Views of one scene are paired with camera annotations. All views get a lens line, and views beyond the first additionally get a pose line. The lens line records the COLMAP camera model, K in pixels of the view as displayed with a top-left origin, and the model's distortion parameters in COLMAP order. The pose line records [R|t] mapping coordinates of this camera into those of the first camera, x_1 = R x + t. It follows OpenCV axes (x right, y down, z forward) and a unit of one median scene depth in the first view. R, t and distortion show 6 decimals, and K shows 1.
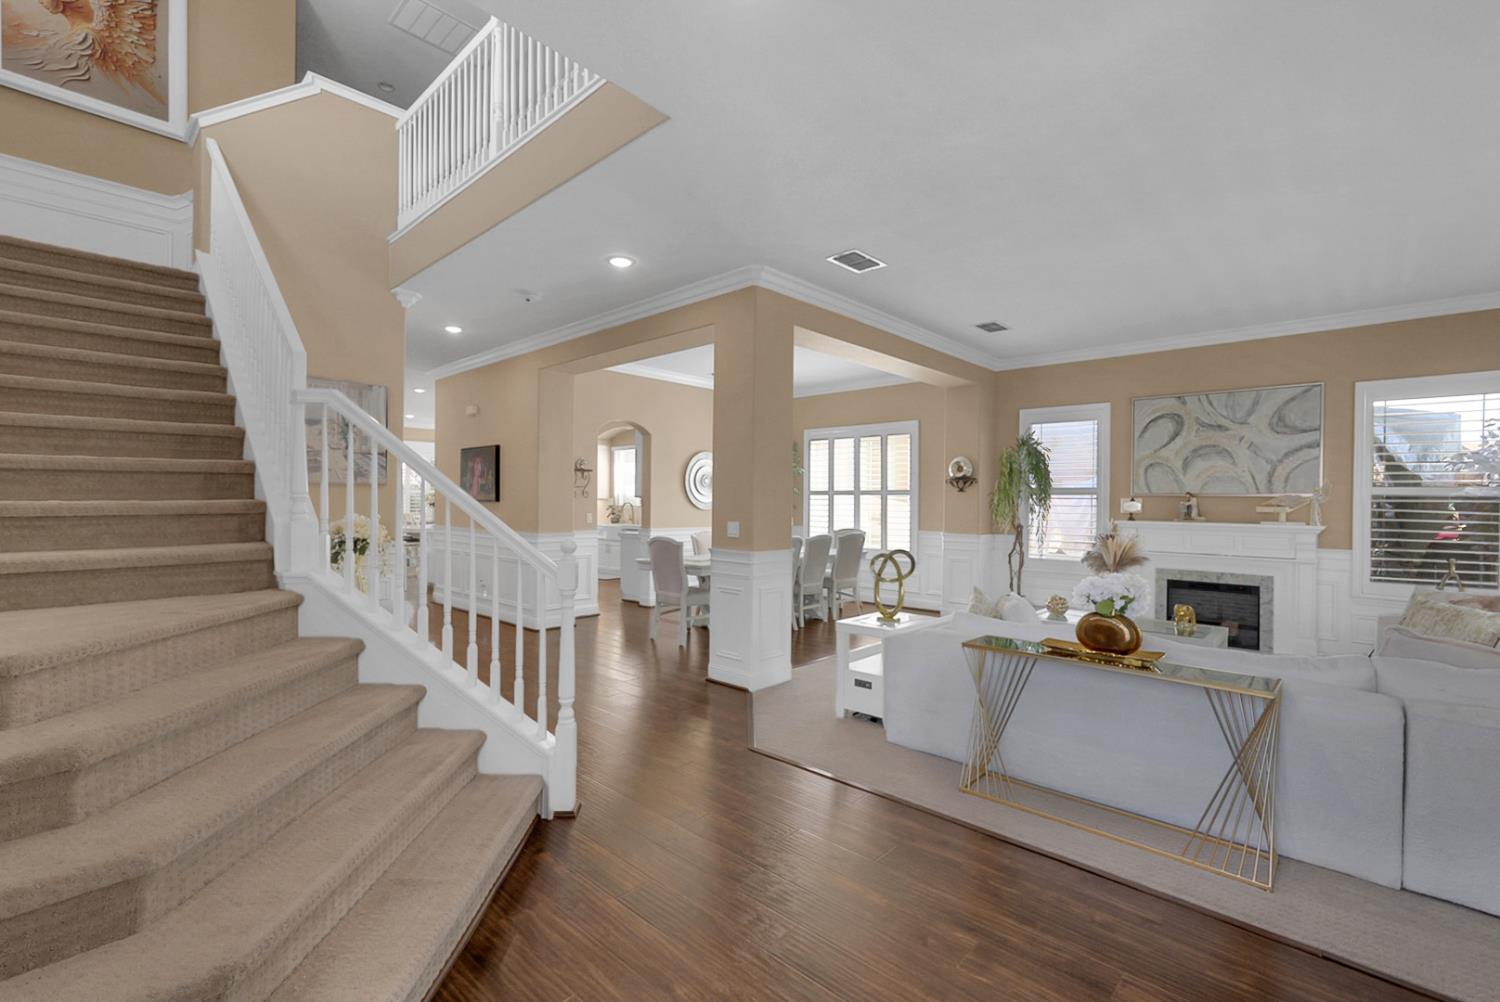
lens RADIAL K [[657.4, 0, 748.4], [0, 657.4, 502.9], [0, 0, 1]] dist [-0.011666, -0.000008]
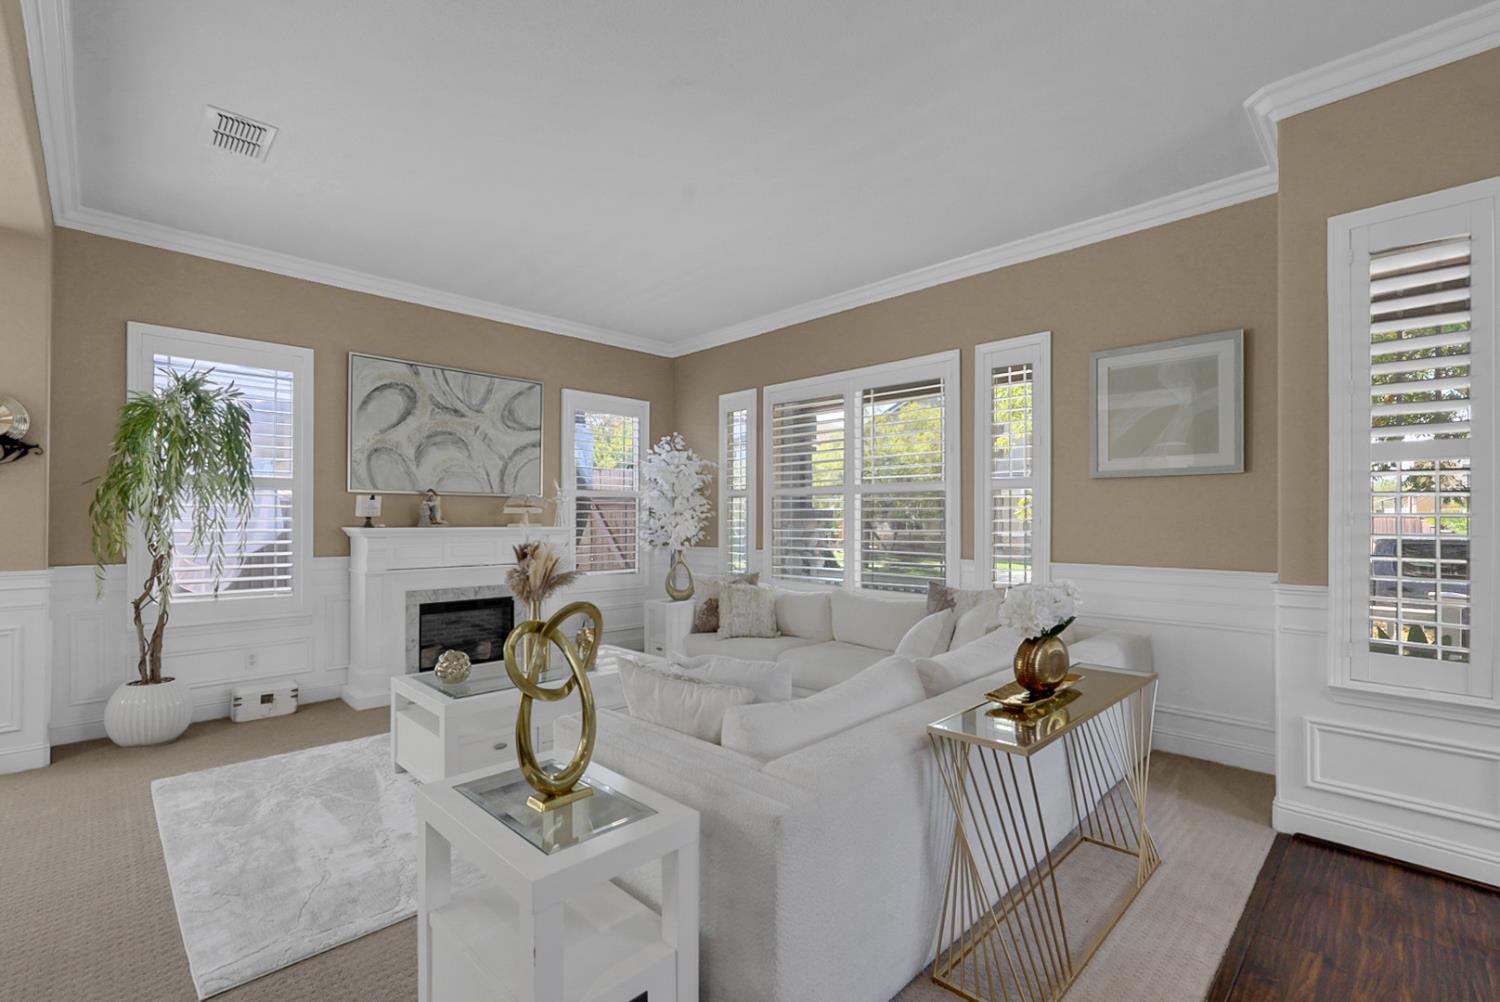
lens RADIAL K [[657.4, 0, 746.9], [0, 657.4, 508.4], [0, 0, 1]] dist [-0.011666, -0.000008]
pose [[0.033592, 0.005163, 0.999422, -0.097778], [0.002705, 0.999983, -0.005257, 0.012102], [-0.999432, 0.002880, 0.033578, 0.602201]]
